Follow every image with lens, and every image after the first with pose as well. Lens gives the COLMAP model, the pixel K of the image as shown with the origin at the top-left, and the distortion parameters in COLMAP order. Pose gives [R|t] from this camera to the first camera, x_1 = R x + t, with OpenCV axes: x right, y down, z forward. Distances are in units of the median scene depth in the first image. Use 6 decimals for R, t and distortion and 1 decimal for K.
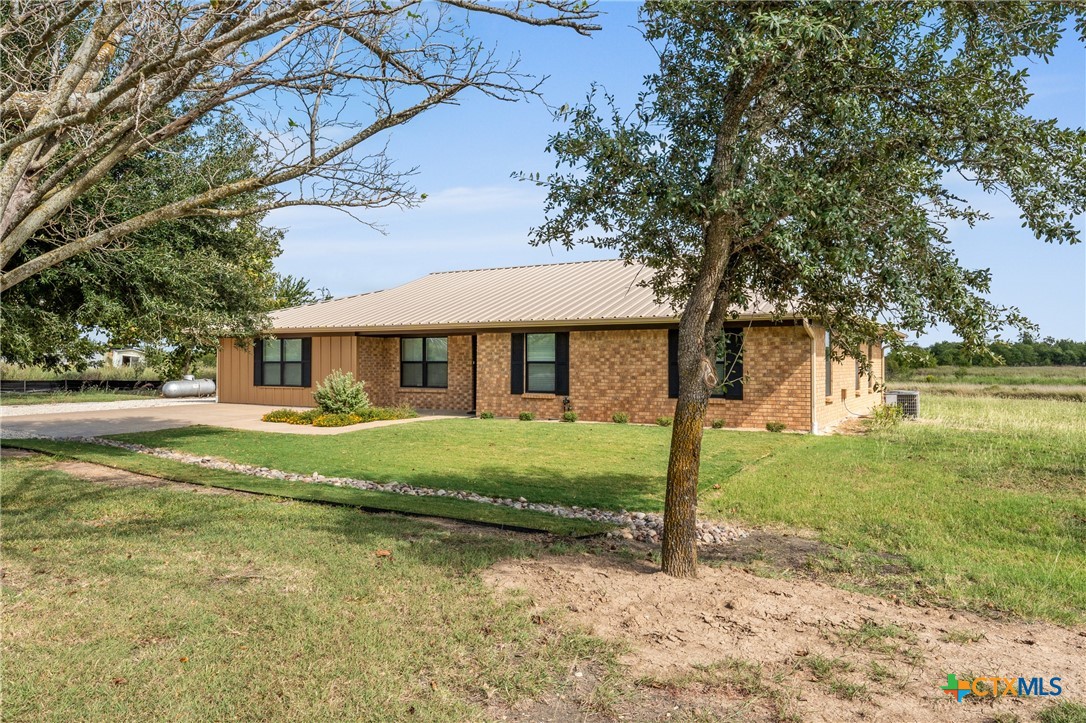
lens RADIAL K [[745.0, 0, 538.7], [0, 745.0, 364.1], [0, 0, 1]] dist [0.023385, 0.005225]
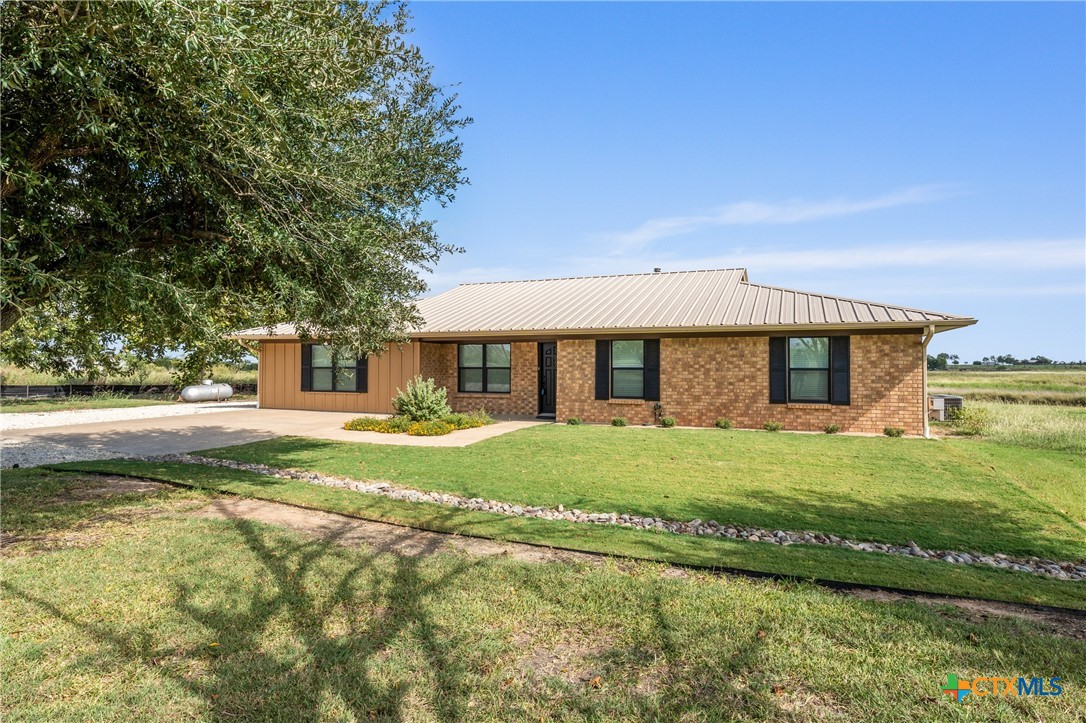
lens RADIAL K [[613.5, 0, 542.9], [0, 613.5, 362.2], [0, 0, 1]] dist [0.007106, 0.000196]
pose [[0.989840, 0.001778, 0.142172, -0.232682], [-0.000493, 0.999959, -0.009071, -0.003336], [-0.142182, 0.008908, 0.989800, 0.185859]]
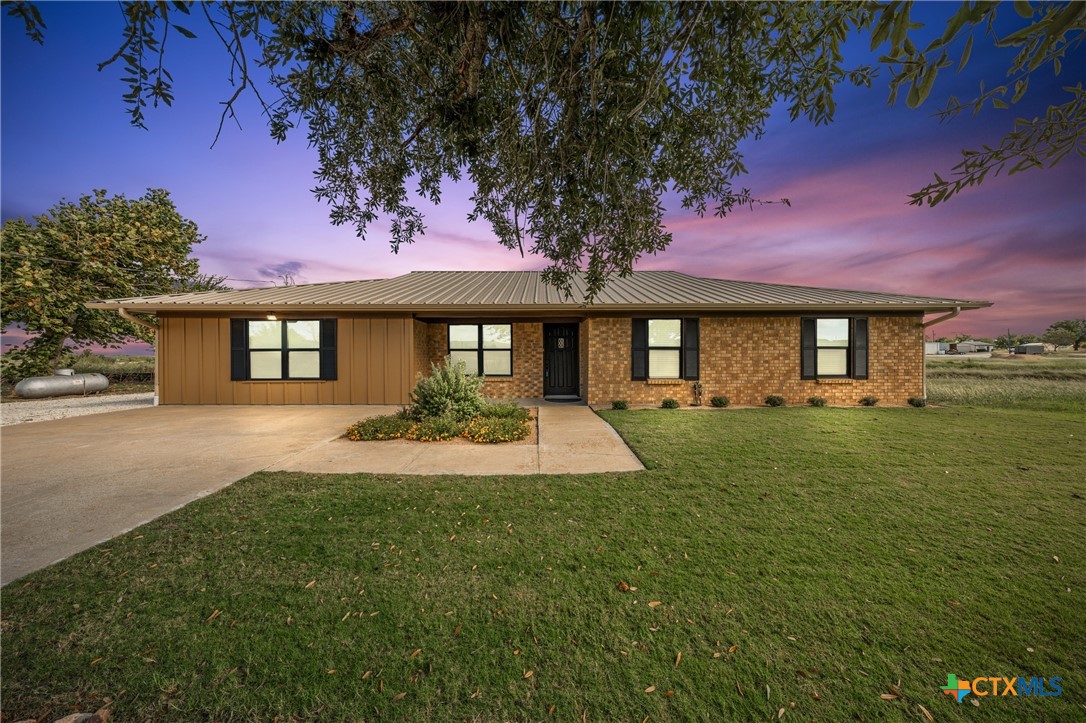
lens RADIAL K [[370.5, 0, 547.1], [0, 370.5, 363.4], [0, 0, 1]] dist [-0.000608, 0.000272]
pose [[0.854578, -0.012629, 0.519169, -0.392919], [0.006130, 0.999880, 0.014233, 0.010248], [-0.519286, -0.008981, 0.854553, 0.659745]]
